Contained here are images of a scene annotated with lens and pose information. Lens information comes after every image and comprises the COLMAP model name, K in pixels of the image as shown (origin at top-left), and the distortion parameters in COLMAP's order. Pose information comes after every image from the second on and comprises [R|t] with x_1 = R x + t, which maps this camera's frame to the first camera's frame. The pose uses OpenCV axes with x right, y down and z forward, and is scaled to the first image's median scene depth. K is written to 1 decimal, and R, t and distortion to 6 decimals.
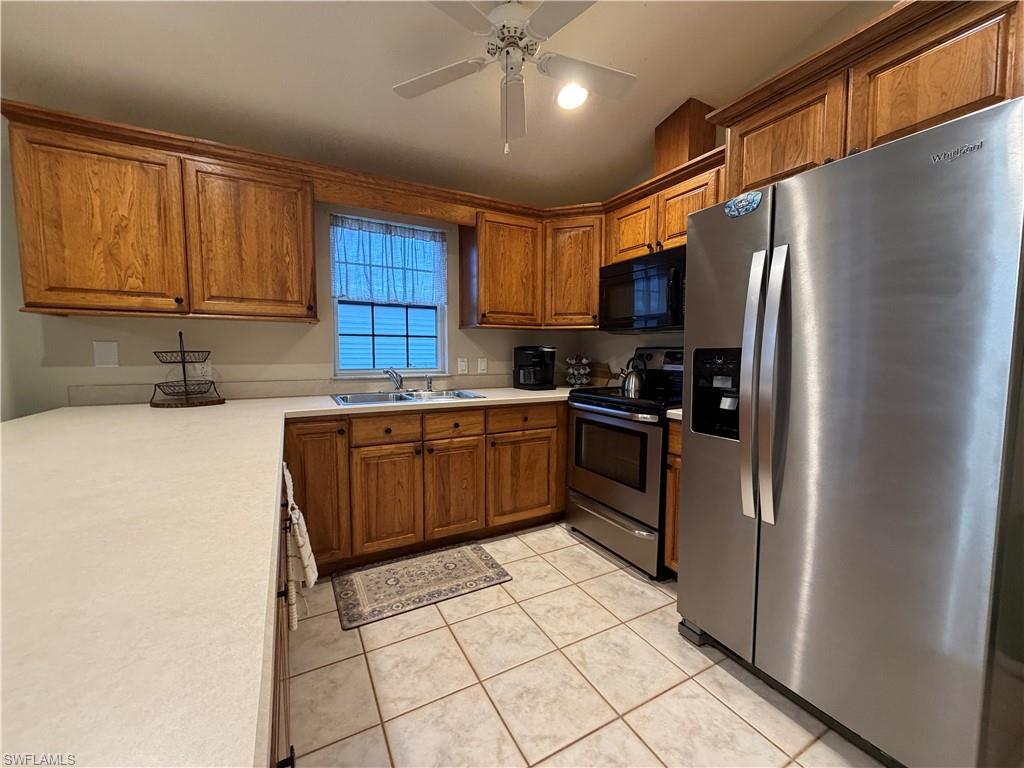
lens RADIAL K [[407.3, 0, 509.6], [0, 407.3, 386.3], [0, 0, 1]] dist [-0.000940, 0.000240]
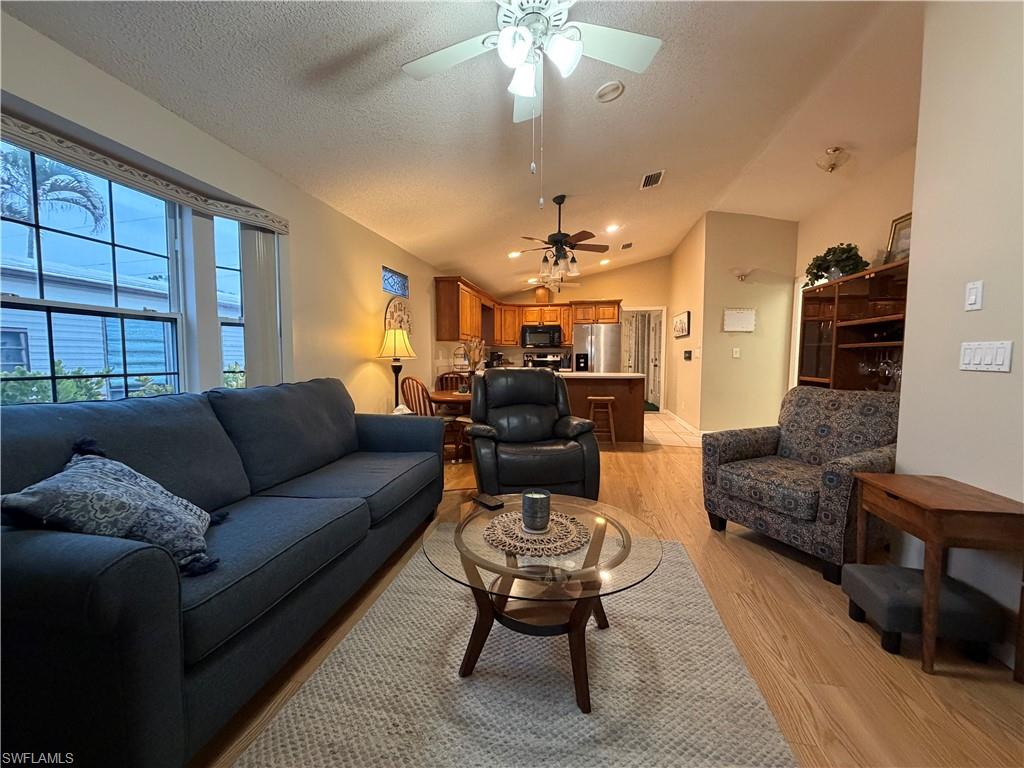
lens RADIAL K [[407.3, 0, 505.3], [0, 407.3, 383.8], [0, 0, 1]] dist [-0.000940, 0.000240]
pose [[0.642944, -0.053460, 0.764046, -2.779254], [0.063463, 0.997849, 0.016415, 0.096028], [-0.763280, 0.037935, 0.644953, -1.060402]]
